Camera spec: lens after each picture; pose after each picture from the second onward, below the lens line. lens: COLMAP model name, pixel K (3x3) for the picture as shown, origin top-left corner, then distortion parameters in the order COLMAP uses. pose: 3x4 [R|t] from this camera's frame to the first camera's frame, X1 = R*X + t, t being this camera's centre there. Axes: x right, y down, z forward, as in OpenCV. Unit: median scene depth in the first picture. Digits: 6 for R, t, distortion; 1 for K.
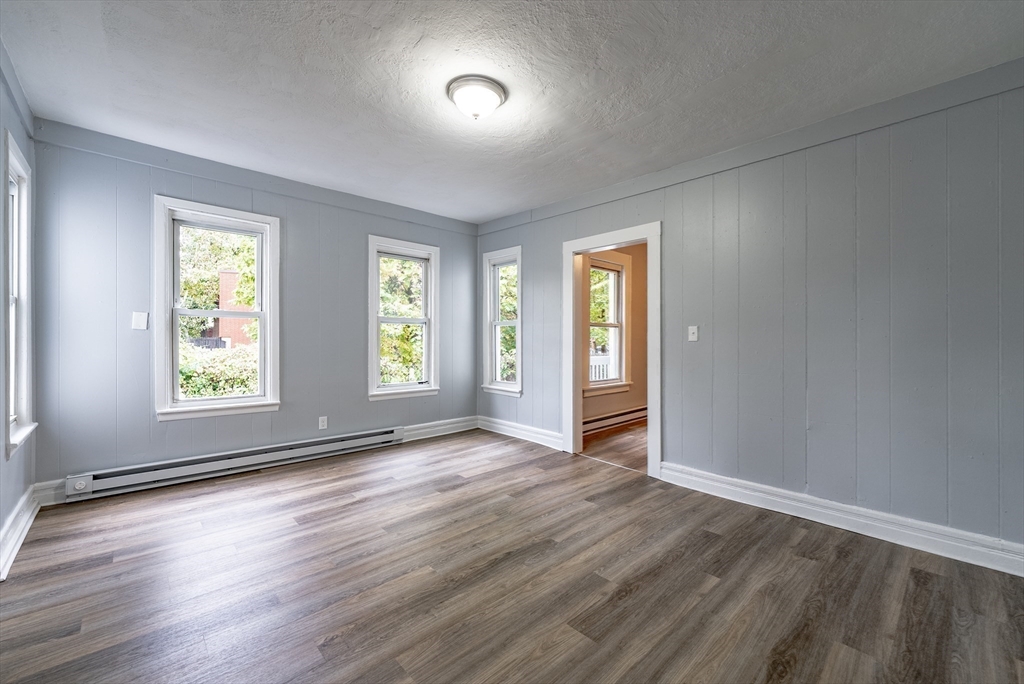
lens RADIAL K [[416.5, 0, 519.8], [0, 416.5, 340.3], [0, 0, 1]] dist [0.000259, -0.000114]
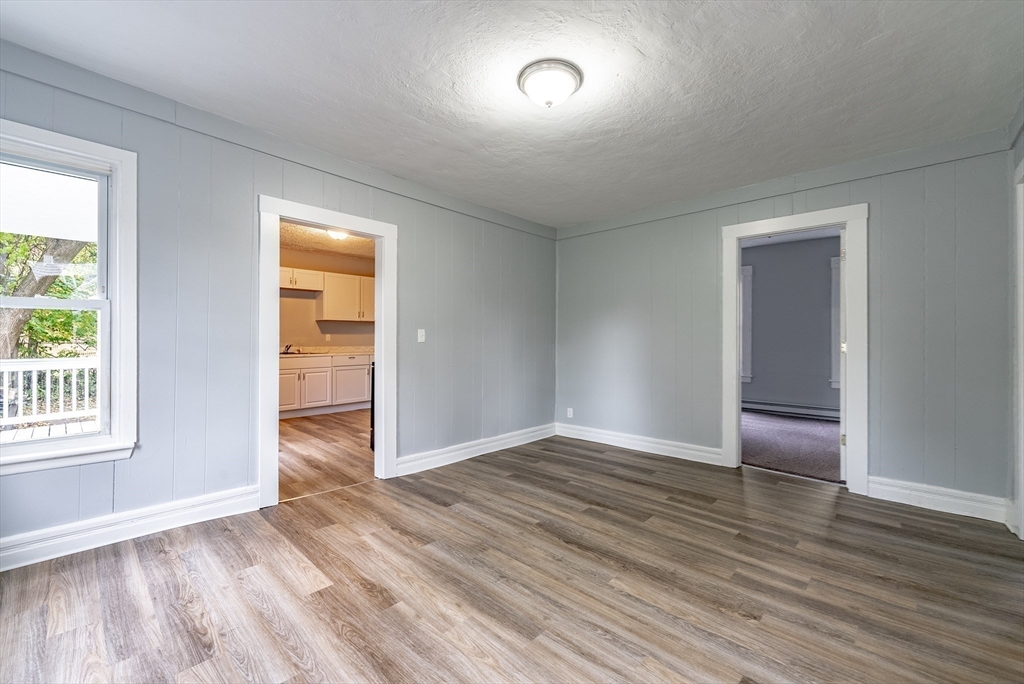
lens RADIAL K [[411.6, 0, 510.9], [0, 411.6, 338.2], [0, 0, 1]] dist [0.001111, 0.000102]
pose [[-0.050438, -0.000945, 0.998727, -0.823388], [-0.005239, 0.999986, 0.000681, -0.013163], [-0.998713, -0.005198, -0.050442, 0.912101]]
